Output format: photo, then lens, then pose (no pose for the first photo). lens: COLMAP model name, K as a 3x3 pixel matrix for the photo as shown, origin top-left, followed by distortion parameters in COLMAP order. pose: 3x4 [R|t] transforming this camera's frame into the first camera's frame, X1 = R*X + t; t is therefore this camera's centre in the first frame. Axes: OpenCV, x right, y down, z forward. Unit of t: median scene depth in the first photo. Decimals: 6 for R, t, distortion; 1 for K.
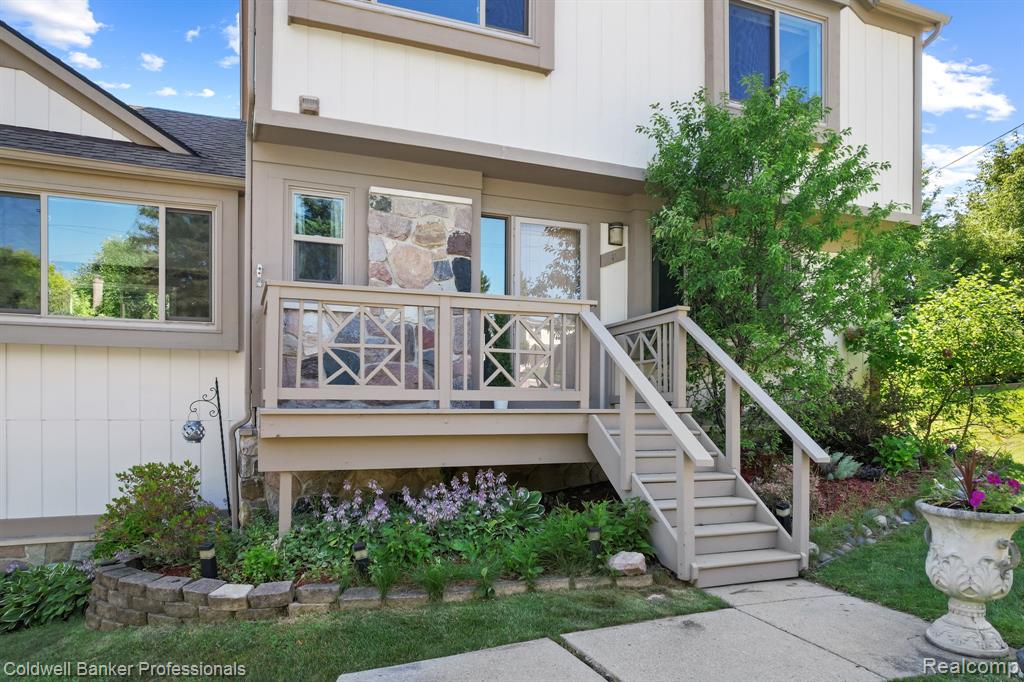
lens RADIAL K [[666.3, 0, 517.3], [0, 666.3, 400.4], [0, 0, 1]] dist [-0.078254, 0.084831]
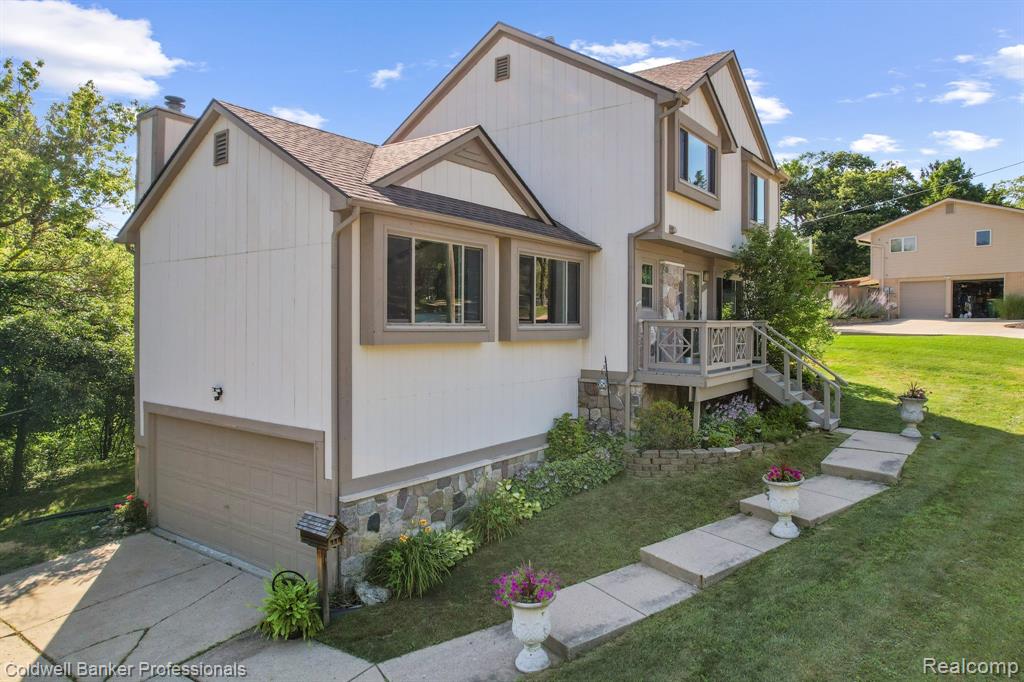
lens RADIAL K [[618.7, 0, 513.5], [0, 618.7, 314.6], [0, 0, 1]] dist [-0.006524, -0.001827]
pose [[0.857545, 0.001004, 0.514407, -1.891983], [-0.000531, 0.999999, -0.001066, -0.179921], [-0.514408, 0.000641, 0.857545, -0.483139]]
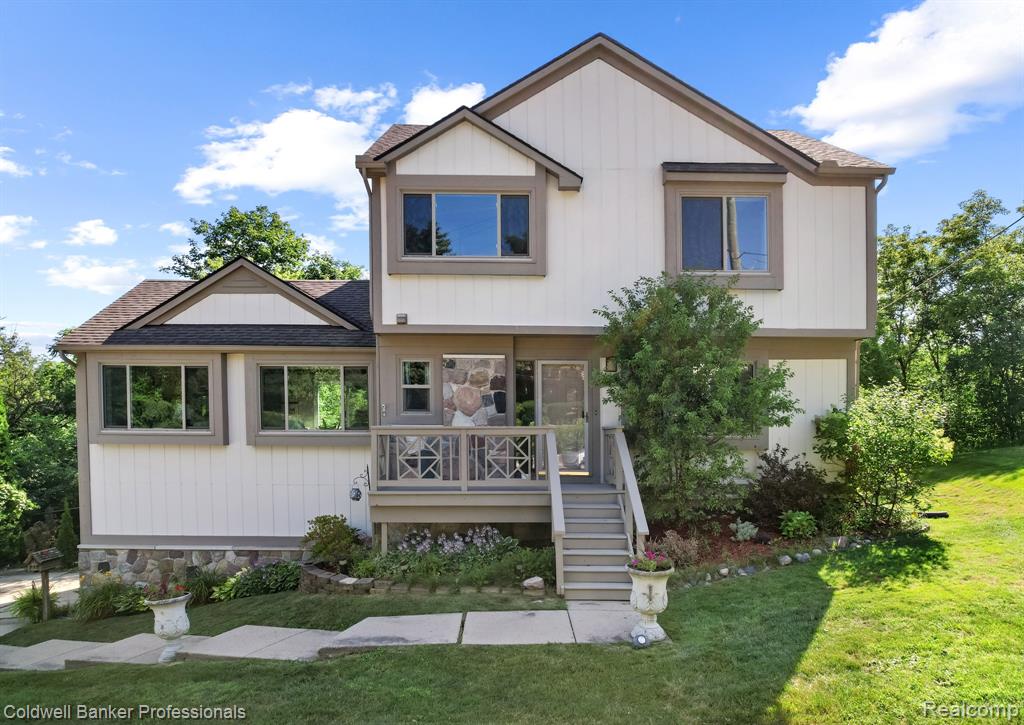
lens RADIAL K [[656.1, 0, 507.9], [0, 656.1, 424.4], [0, 0, 1]] dist [-0.053303, 0.064798]
pose [[0.932875, -0.005809, -0.360153, 0.638595], [0.007722, 0.999963, 0.003873, -0.173282], [0.360117, -0.006394, 0.932885, -0.616973]]
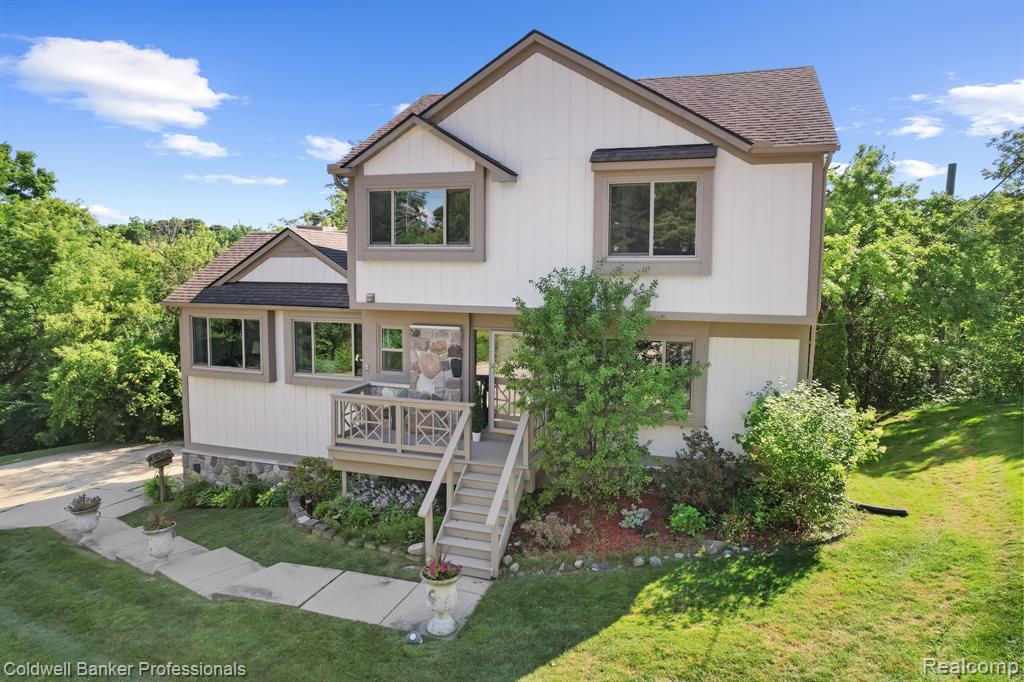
lens RADIAL K [[618.7, 0, 513.5], [0, 618.7, 314.6], [0, 0, 1]] dist [-0.006524, -0.001827]
pose [[0.777577, 0.037197, -0.627687, 1.396797], [-0.005206, 0.998595, 0.052728, -0.532850], [0.628766, -0.037732, 0.776678, -0.300926]]
